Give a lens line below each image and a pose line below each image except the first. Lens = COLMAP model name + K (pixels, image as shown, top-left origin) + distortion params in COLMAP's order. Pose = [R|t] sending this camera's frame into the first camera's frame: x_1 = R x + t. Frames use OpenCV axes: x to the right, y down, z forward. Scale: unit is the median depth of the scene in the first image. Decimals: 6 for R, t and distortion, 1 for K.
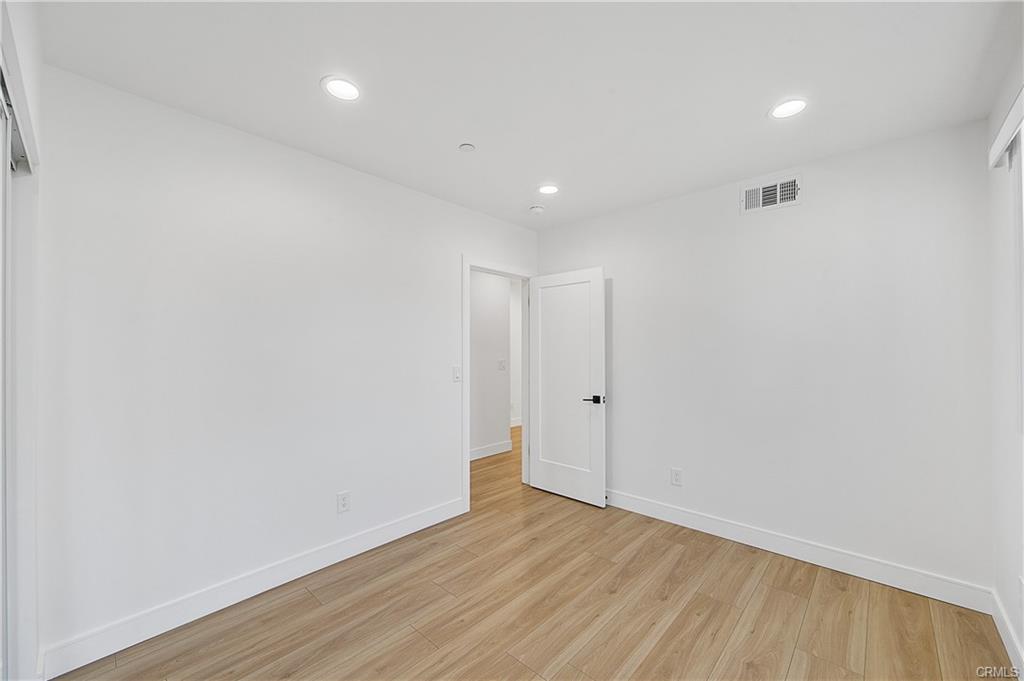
lens RADIAL K [[397.6, 0, 510.2], [0, 397.6, 337.3], [0, 0, 1]] dist [0.008524, 0.000275]
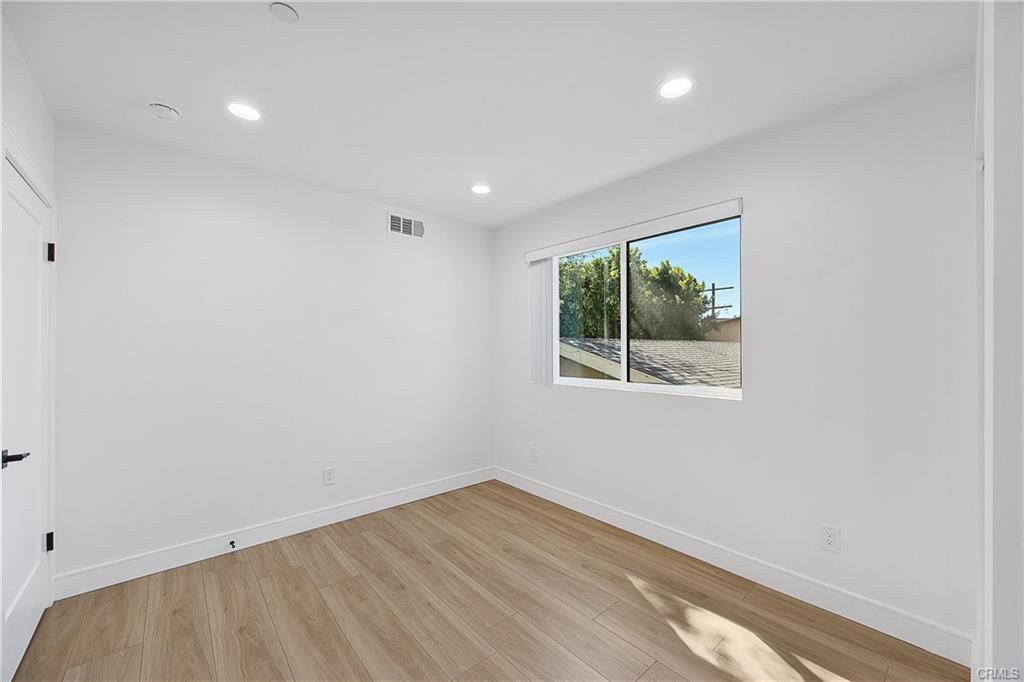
lens RADIAL K [[397.6, 0, 508.1], [0, 397.6, 362.3], [0, 0, 1]] dist [0.008524, 0.000275]
pose [[0.111110, -0.022976, 0.993543, -0.630187], [-0.034154, 0.999054, 0.026923, 0.032891], [-0.993221, -0.036925, 0.110220, 0.584148]]
